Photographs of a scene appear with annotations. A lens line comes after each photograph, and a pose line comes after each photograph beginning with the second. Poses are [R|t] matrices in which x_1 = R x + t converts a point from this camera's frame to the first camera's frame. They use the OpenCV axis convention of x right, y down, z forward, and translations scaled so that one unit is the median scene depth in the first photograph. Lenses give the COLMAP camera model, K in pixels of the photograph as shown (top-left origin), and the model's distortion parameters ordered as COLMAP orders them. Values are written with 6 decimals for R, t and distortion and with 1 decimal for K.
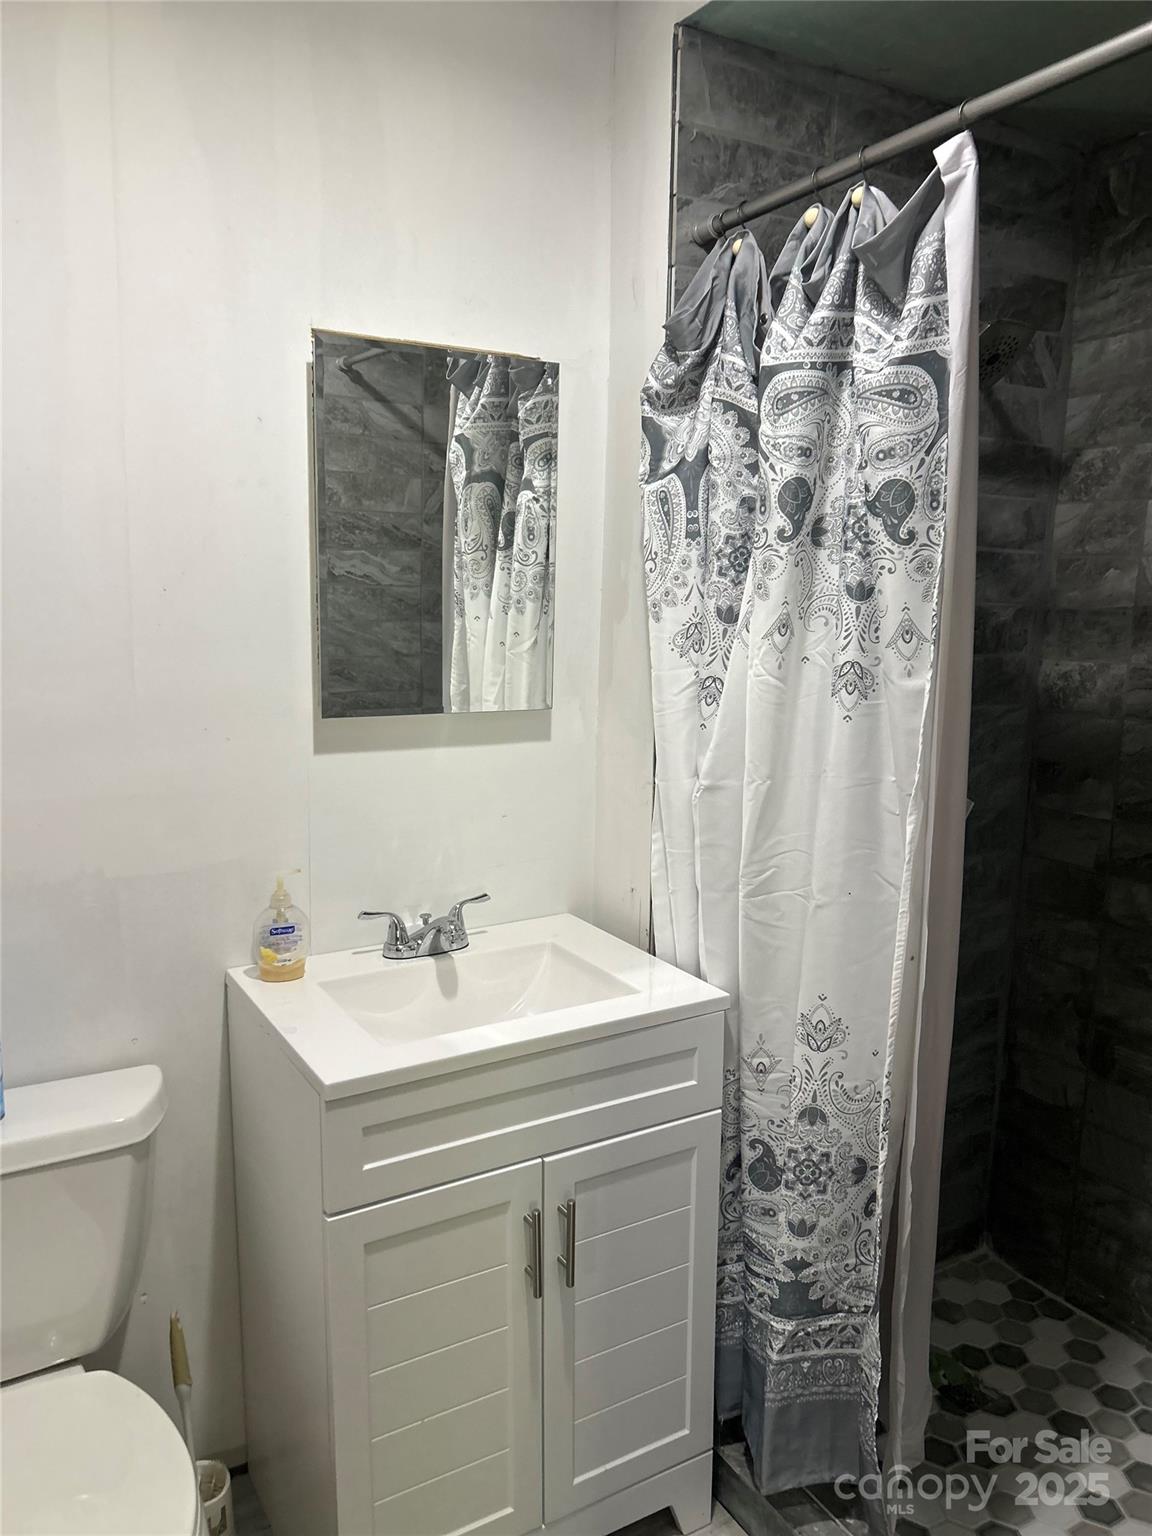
lens RADIAL K [[1158.2, 0, 573.0], [0, 1158.2, 771.5], [0, 0, 1]] dist [0.055238, -0.065728]
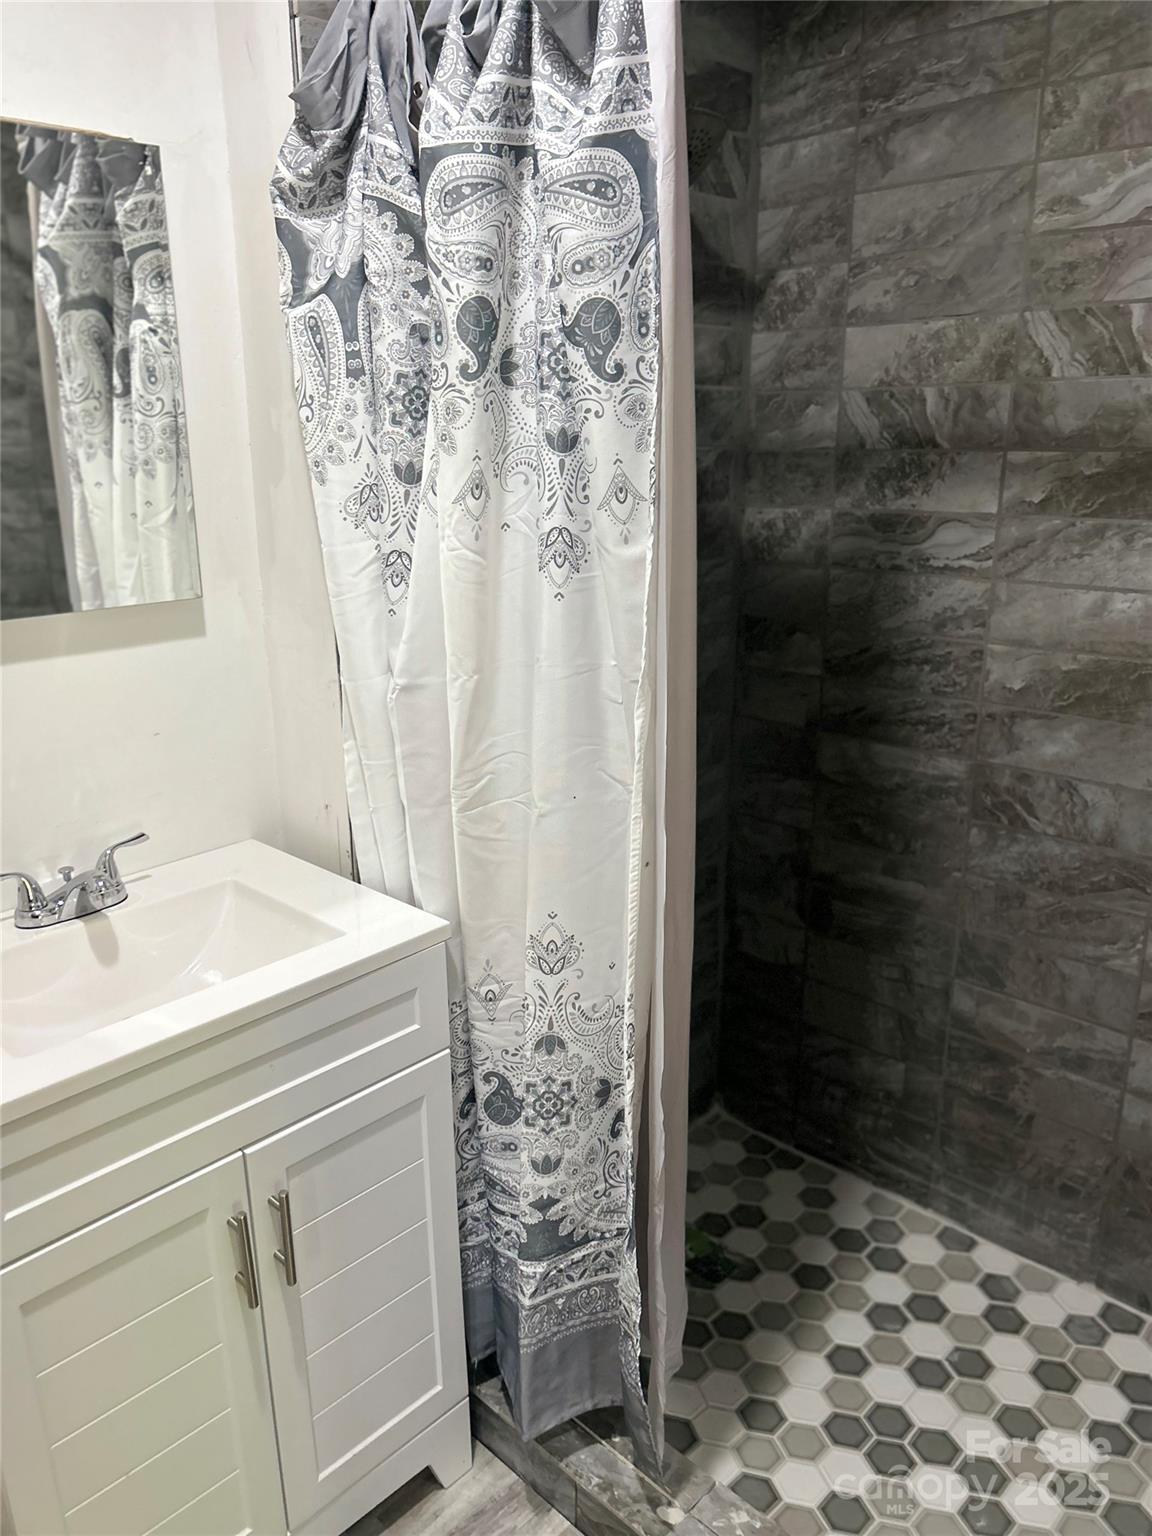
lens RADIAL K [[1158.2, 0, 560.2], [0, 1158.2, 783.7], [0, 0, 1]] dist [0.055238, -0.065728]
pose [[0.966403, -0.101764, 0.236029, 0.020352], [0.069060, 0.987321, 0.142924, -0.028200], [-0.247581, -0.121822, 0.961178, 0.149802]]
